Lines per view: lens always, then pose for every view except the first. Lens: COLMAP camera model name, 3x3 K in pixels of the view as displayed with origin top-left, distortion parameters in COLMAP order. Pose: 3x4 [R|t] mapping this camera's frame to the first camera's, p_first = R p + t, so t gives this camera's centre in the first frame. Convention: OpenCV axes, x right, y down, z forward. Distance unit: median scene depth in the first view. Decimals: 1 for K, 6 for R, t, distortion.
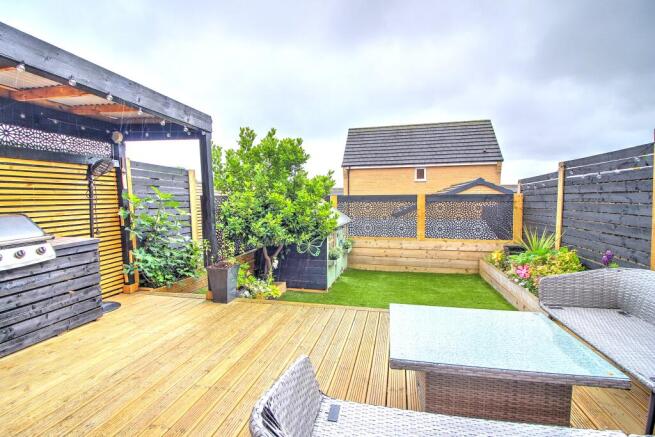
lens RADIAL K [[307.9, 0, 328.0], [0, 307.9, 215.7], [0, 0, 1]] dist [-0.000271, -0.014258]
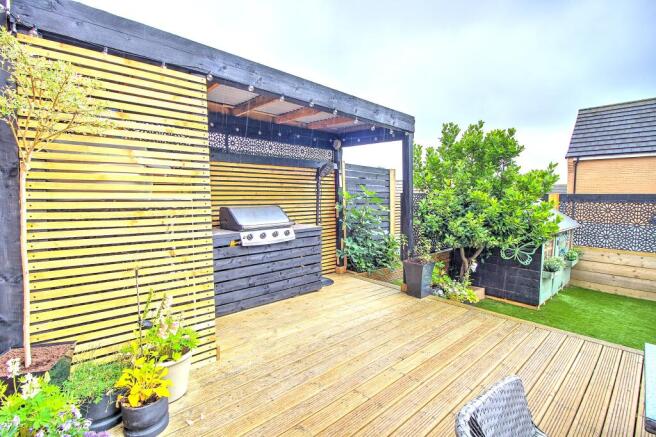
lens RADIAL K [[303.5, 0, 327.1], [0, 303.5, 216.0], [0, 0, 1]] dist [-0.000966, -0.015754]
pose [[0.815154, 0.048986, -0.577170, -0.011832], [-0.043132, 0.998785, 0.023853, 0.000318], [0.577637, 0.005451, 0.816276, -0.003534]]
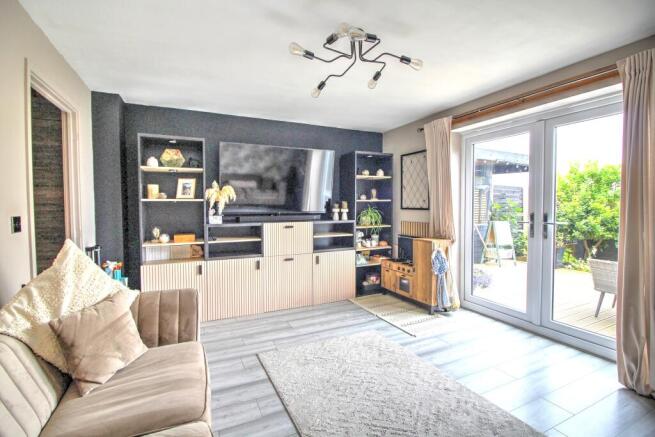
lens RADIAL K [[303.1, 0, 326.6], [0, 303.1, 216.1], [0, 0, 1]] dist [-0.000966, -0.015754]
pose [[0.620242, 0.030275, -0.783826, 0.155974], [-0.048644, 0.998816, 0.000087, 0.053682], [0.782900, 0.038074, 0.620981, -0.914603]]
